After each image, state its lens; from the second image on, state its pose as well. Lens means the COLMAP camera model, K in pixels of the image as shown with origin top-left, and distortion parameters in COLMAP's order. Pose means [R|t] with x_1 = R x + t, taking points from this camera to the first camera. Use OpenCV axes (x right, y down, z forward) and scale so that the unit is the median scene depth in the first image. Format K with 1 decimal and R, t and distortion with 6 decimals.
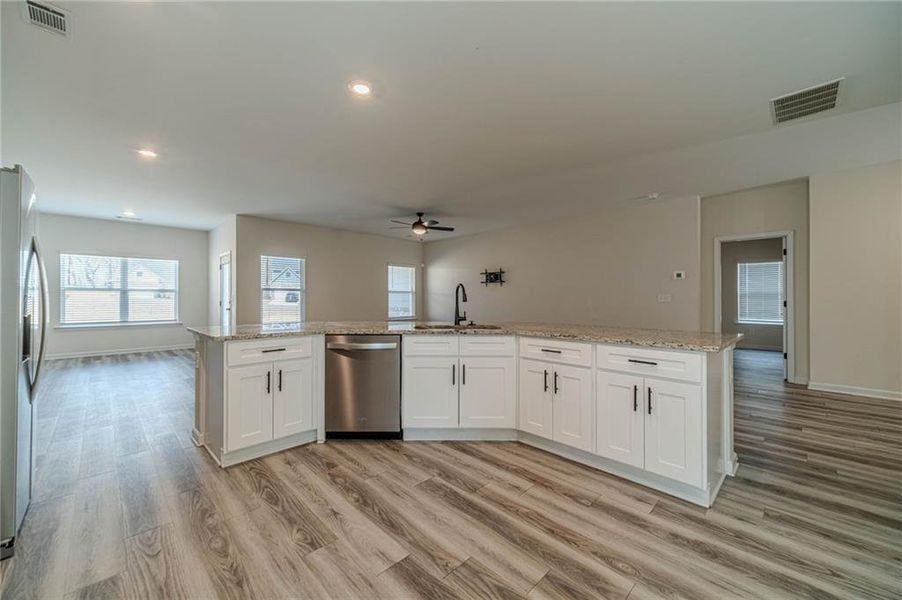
lens RADIAL K [[359.0, 0, 455.2], [0, 359.0, 300.8], [0, 0, 1]] dist [0.002674, -0.000052]
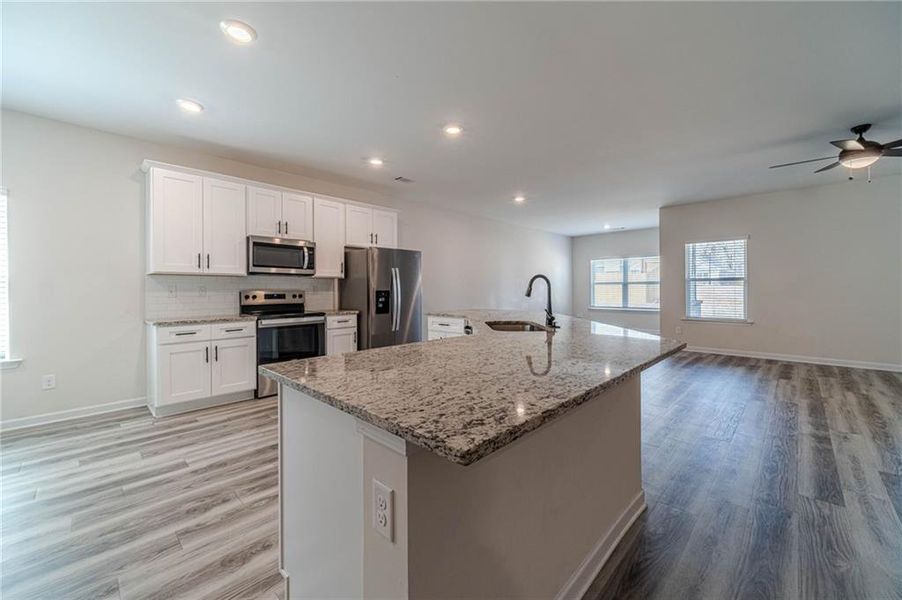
lens RADIAL K [[359.0, 0, 452.5], [0, 359.0, 289.1], [0, 0, 1]] dist [0.002674, -0.000052]
pose [[0.028015, -0.003211, -0.999602, 0.966535], [0.000657, 0.999995, -0.003194, -0.011757], [0.999607, -0.000567, 0.028017, 0.900030]]
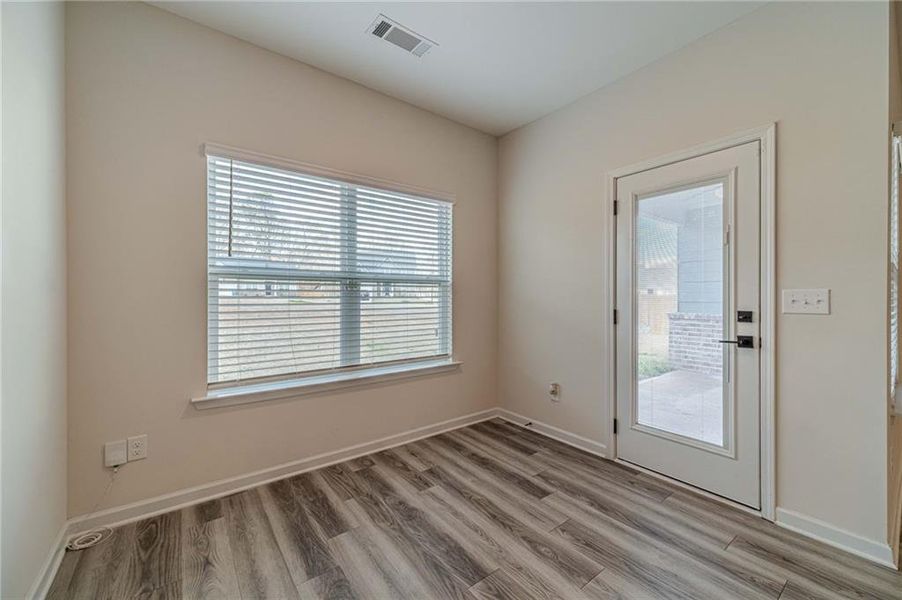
lens RADIAL K [[359.0, 0, 447.8], [0, 359.0, 297.3], [0, 0, 1]] dist [0.002674, -0.000052]
pose [[0.990335, -0.004343, -0.138630, -2.060336], [0.003671, 0.999980, -0.005105, -0.023828], [0.138649, 0.004547, 0.990331, 1.759117]]
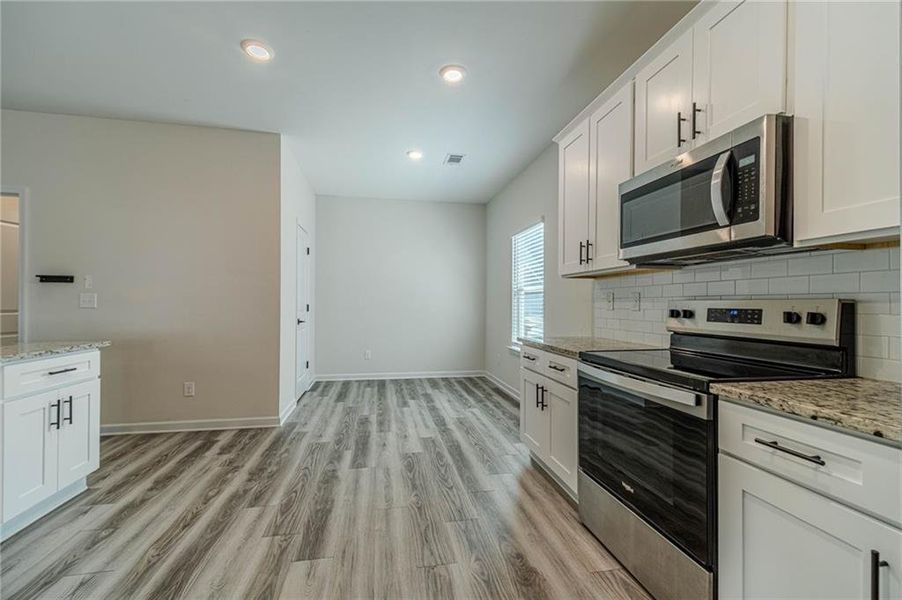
lens RADIAL K [[359.0, 0, 441.9], [0, 359.0, 304.6], [0, 0, 1]] dist [0.002674, -0.000052]
pose [[-0.823860, -0.006543, 0.566756, -0.579271], [-0.002816, 0.999968, 0.007452, -0.004995], [-0.566787, 0.004543, -0.823852, 0.898443]]
